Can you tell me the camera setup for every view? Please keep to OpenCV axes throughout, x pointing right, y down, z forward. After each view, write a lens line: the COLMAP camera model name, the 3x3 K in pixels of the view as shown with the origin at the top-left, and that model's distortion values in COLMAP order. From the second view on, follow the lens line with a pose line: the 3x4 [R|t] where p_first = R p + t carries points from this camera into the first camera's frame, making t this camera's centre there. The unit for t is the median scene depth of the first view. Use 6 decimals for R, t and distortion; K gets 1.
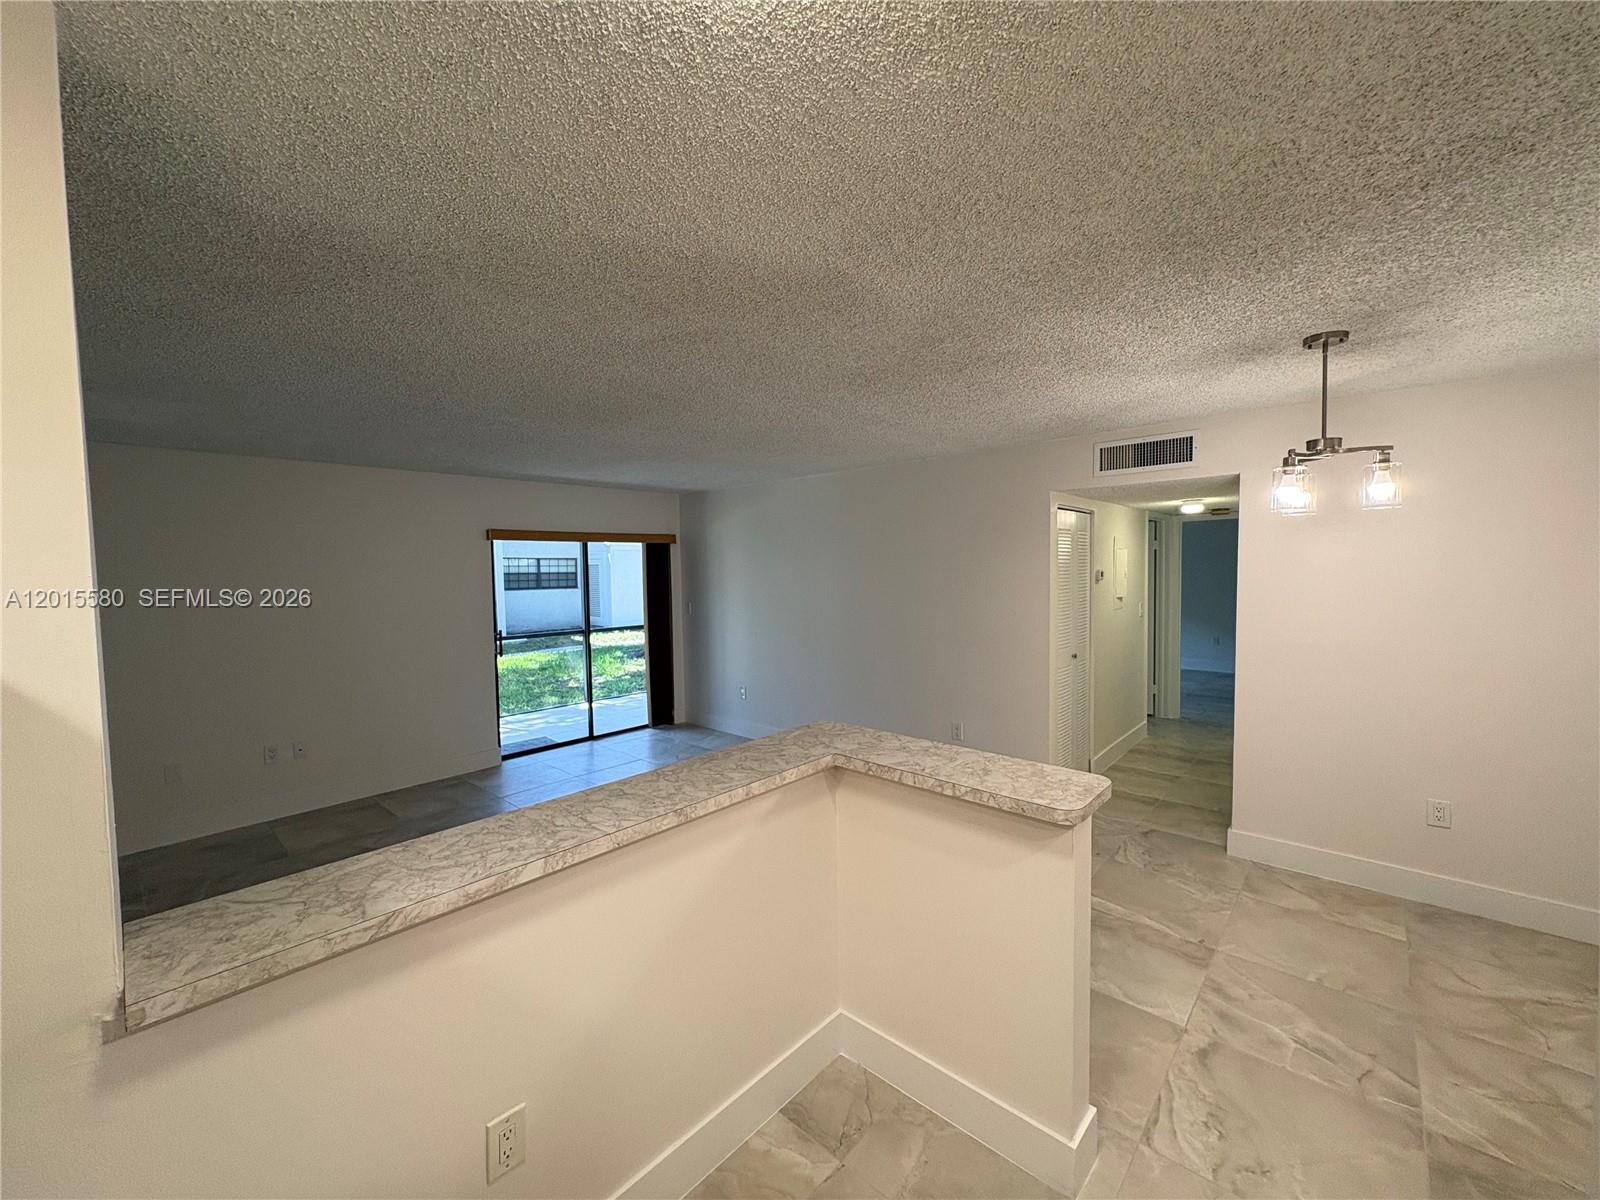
lens RADIAL K [[633.7, 0, 794.5], [0, 633.7, 597.5], [0, 0, 1]] dist [-0.001862, 0.000909]
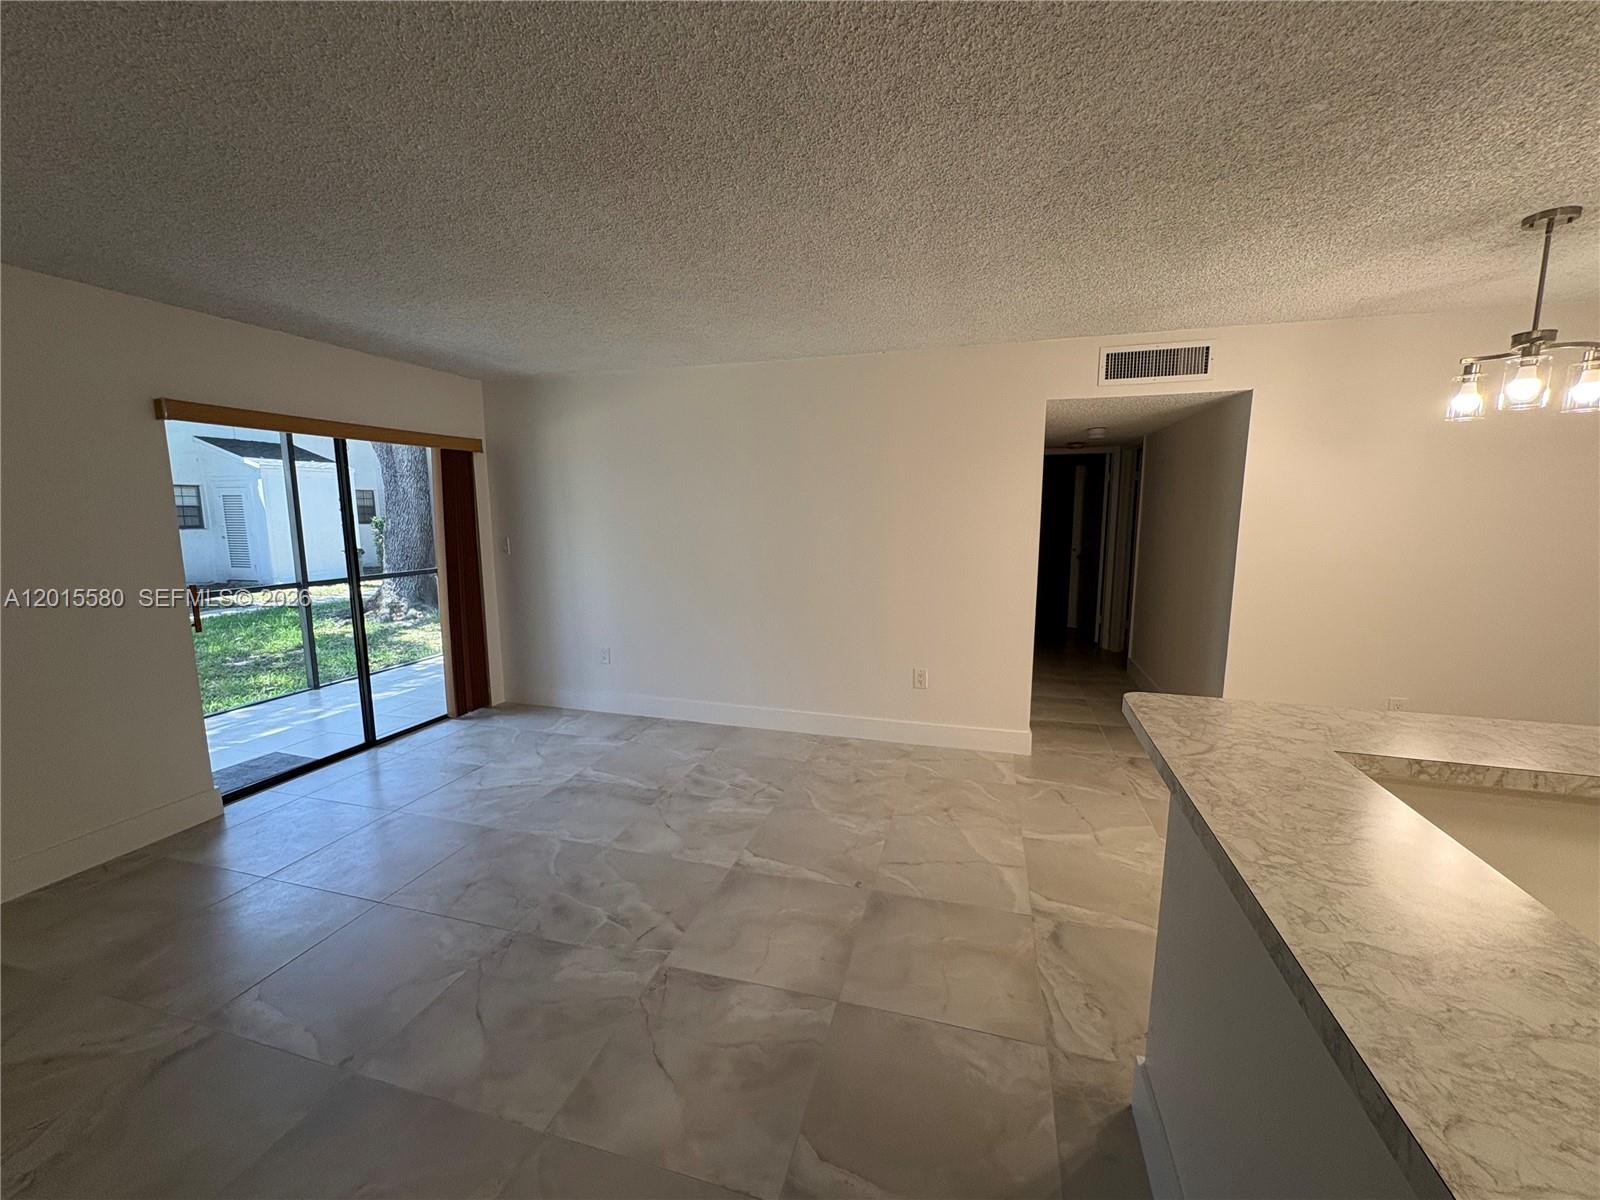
lens RADIAL K [[633.7, 0, 786.7], [0, 633.7, 598.1], [0, 0, 1]] dist [-0.001862, 0.000909]
pose [[0.899309, -0.047862, 0.434686, -0.214861], [0.009261, 0.995854, 0.090491, 0.015967], [-0.437215, -0.077353, 0.896024, 0.238071]]
